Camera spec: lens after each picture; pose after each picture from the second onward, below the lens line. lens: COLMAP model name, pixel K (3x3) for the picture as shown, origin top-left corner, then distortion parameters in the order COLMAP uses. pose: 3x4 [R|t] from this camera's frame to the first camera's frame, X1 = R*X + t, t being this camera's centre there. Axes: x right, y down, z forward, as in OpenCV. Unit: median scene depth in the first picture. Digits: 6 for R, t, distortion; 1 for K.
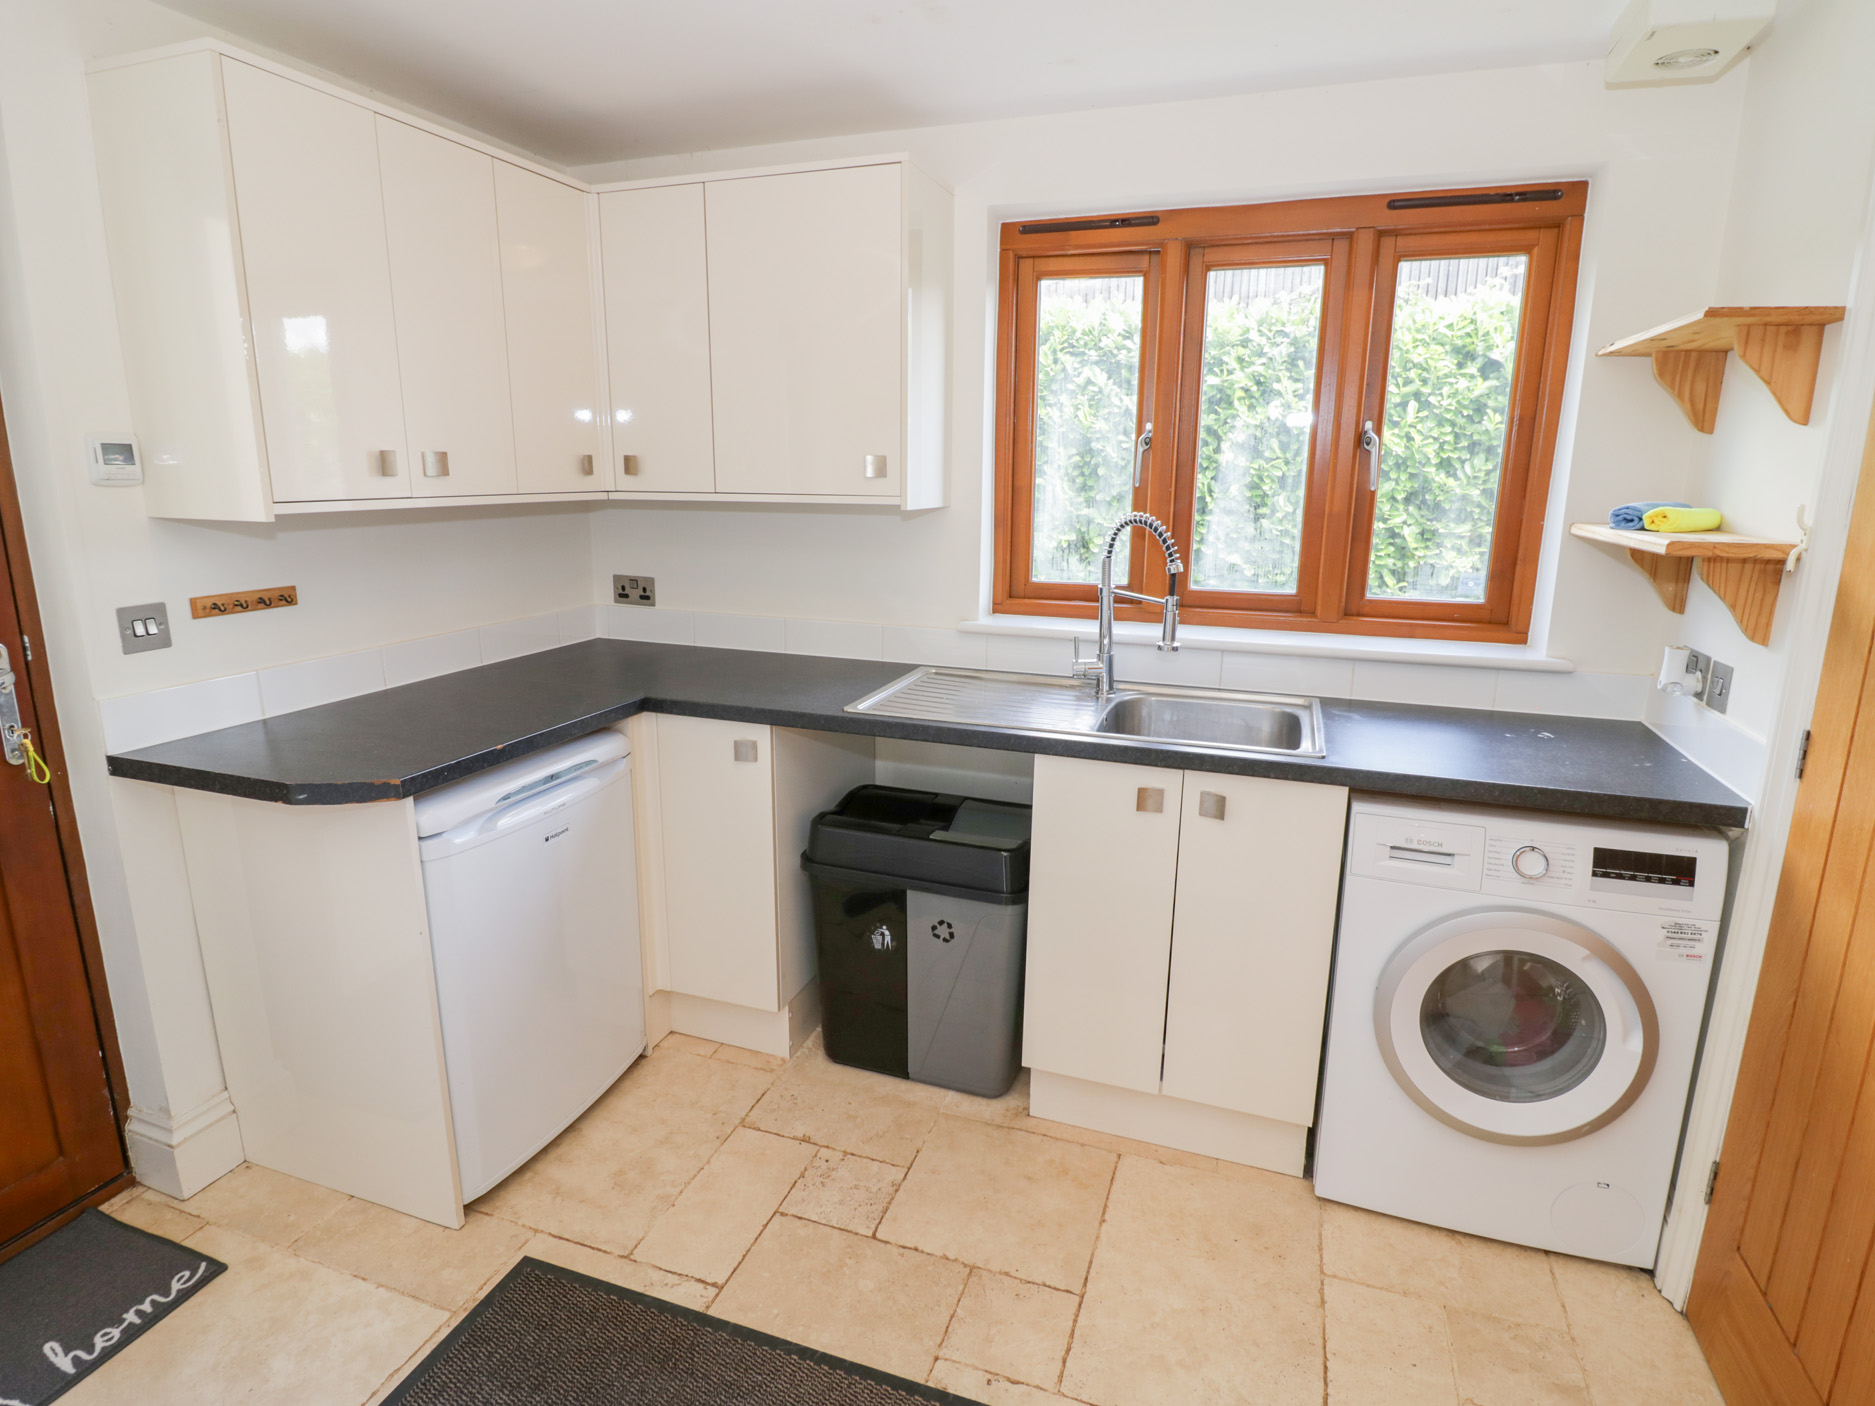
lens RADIAL K [[978.4, 0, 938.1], [0, 978.4, 686.1], [0, 0, 1]] dist [-0.000849, -0.012655]
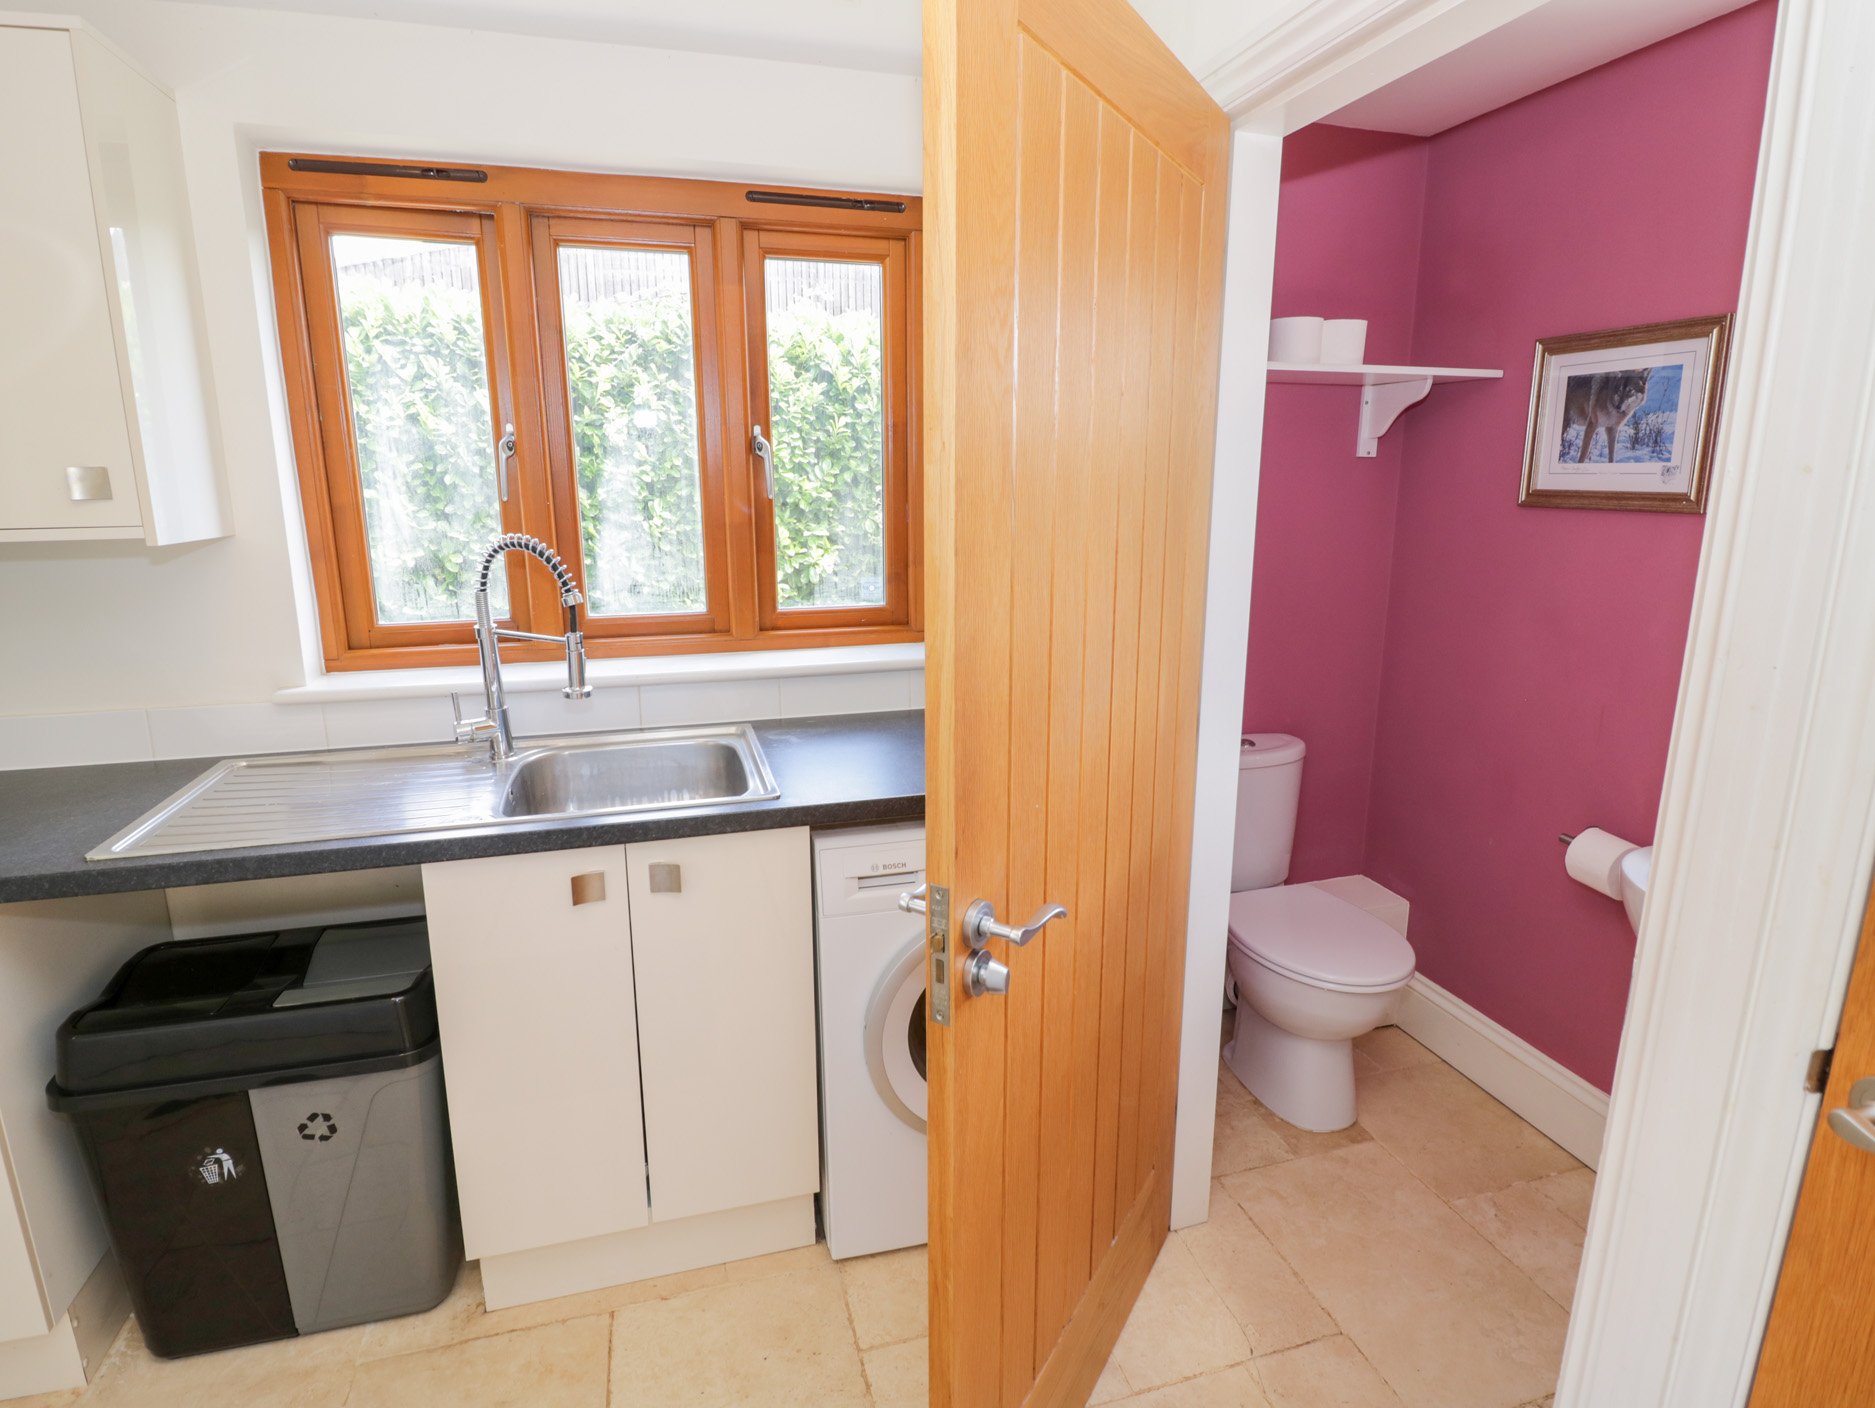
lens RADIAL K [[978.4, 0, 938.1], [0, 978.4, 687.1], [0, 0, 1]] dist [-0.000849, -0.012655]
pose [[0.813324, -0.134188, 0.566125, 0.013256], [0.135981, 0.989932, 0.039286, -0.033241], [-0.565697, 0.045031, 0.823383, 0.130035]]
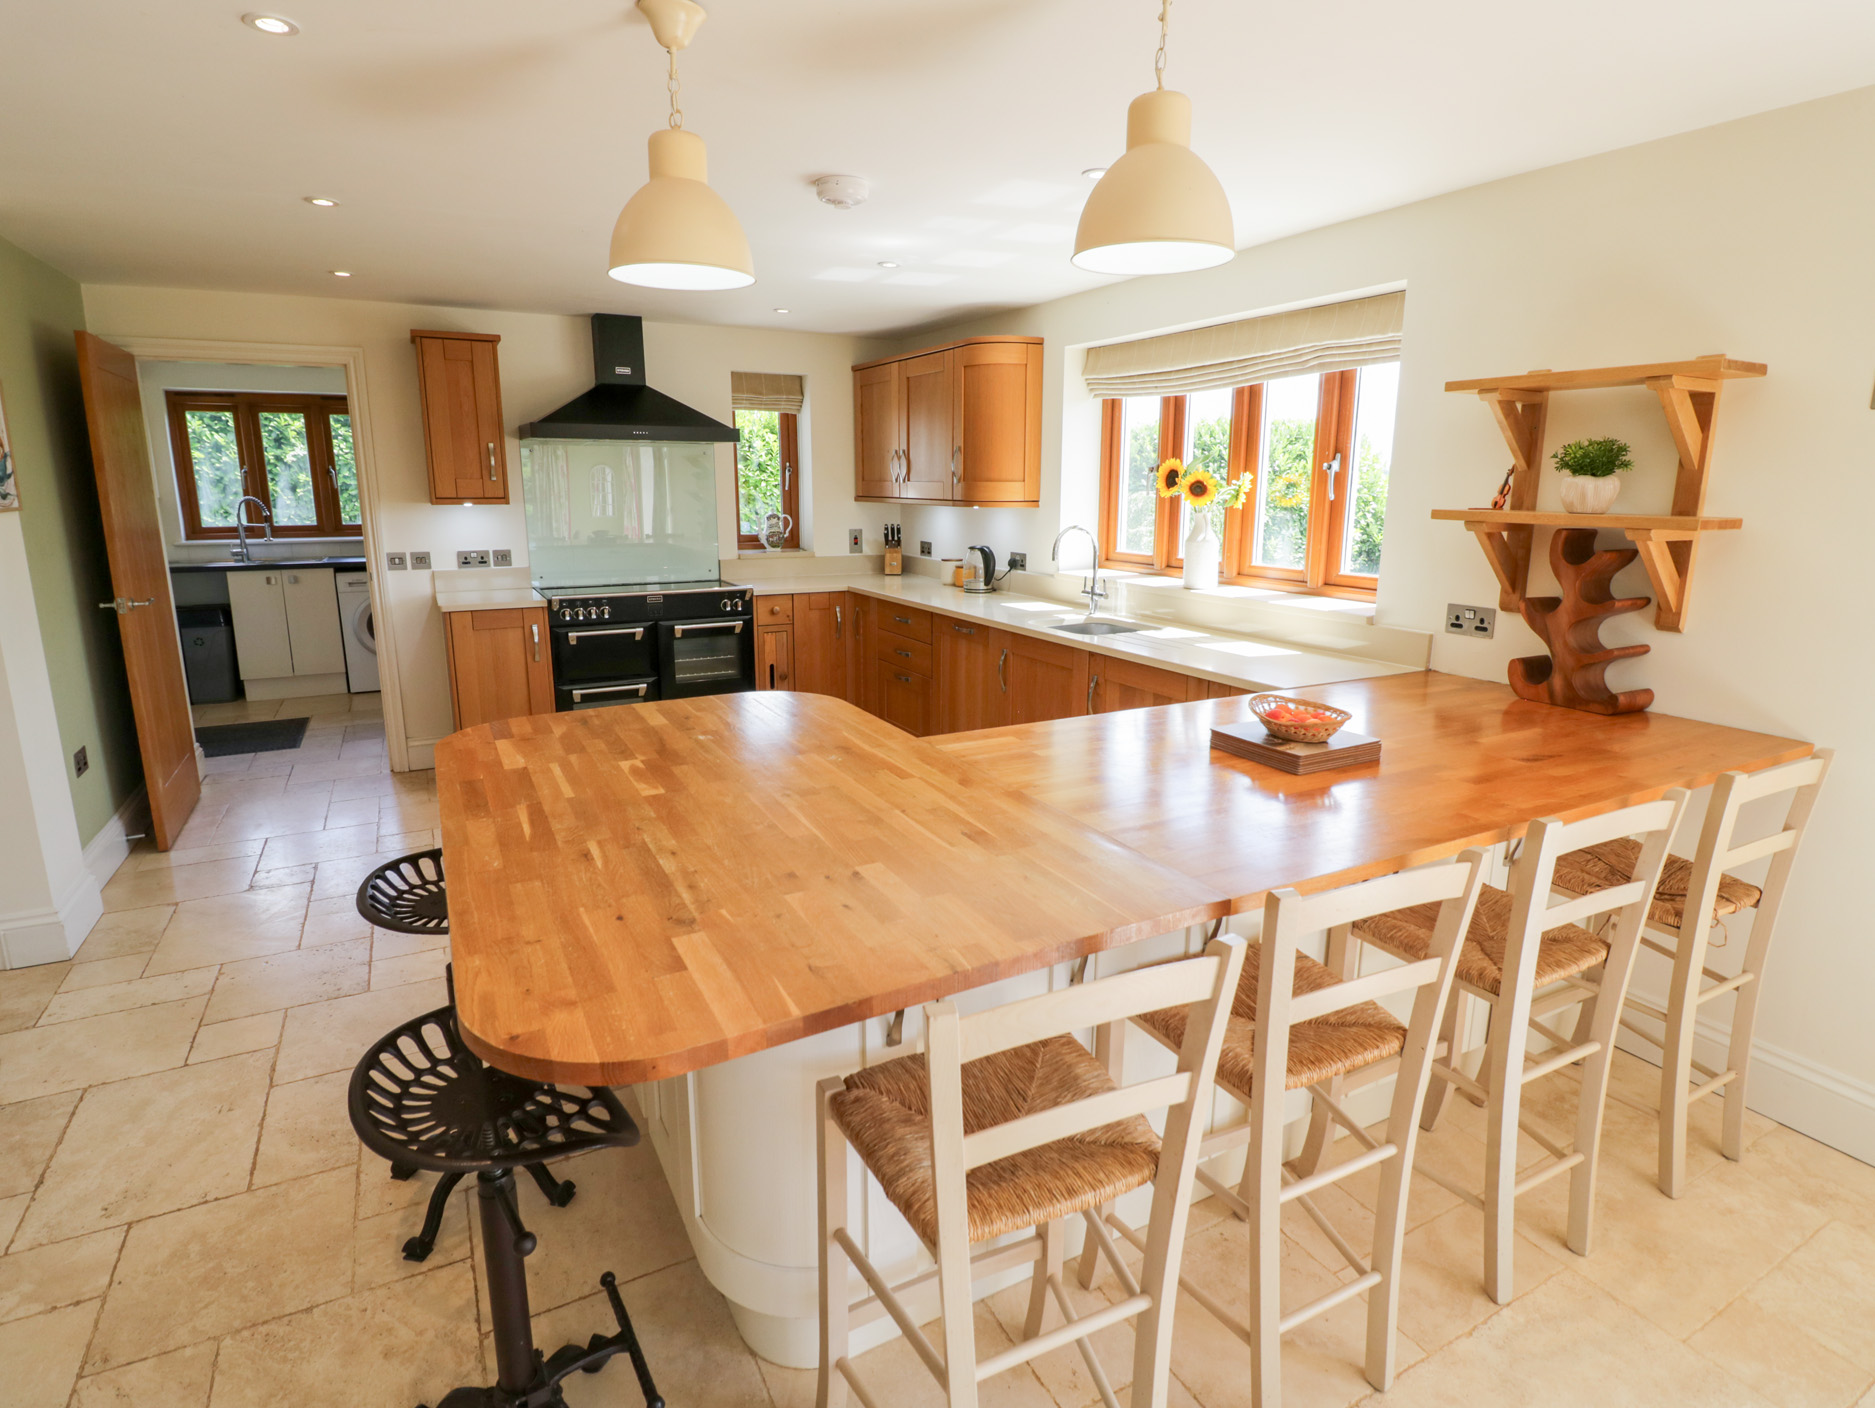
lens RADIAL K [[978.4, 0, 938.1], [0, 978.4, 687.1], [0, 0, 1]] dist [-0.000849, -0.012655]
pose [[0.670368, -0.155929, 0.725460, -0.605829], [0.161475, 0.984897, 0.062479, 0.524253], [-0.724246, 0.075260, 0.685422, -2.411966]]
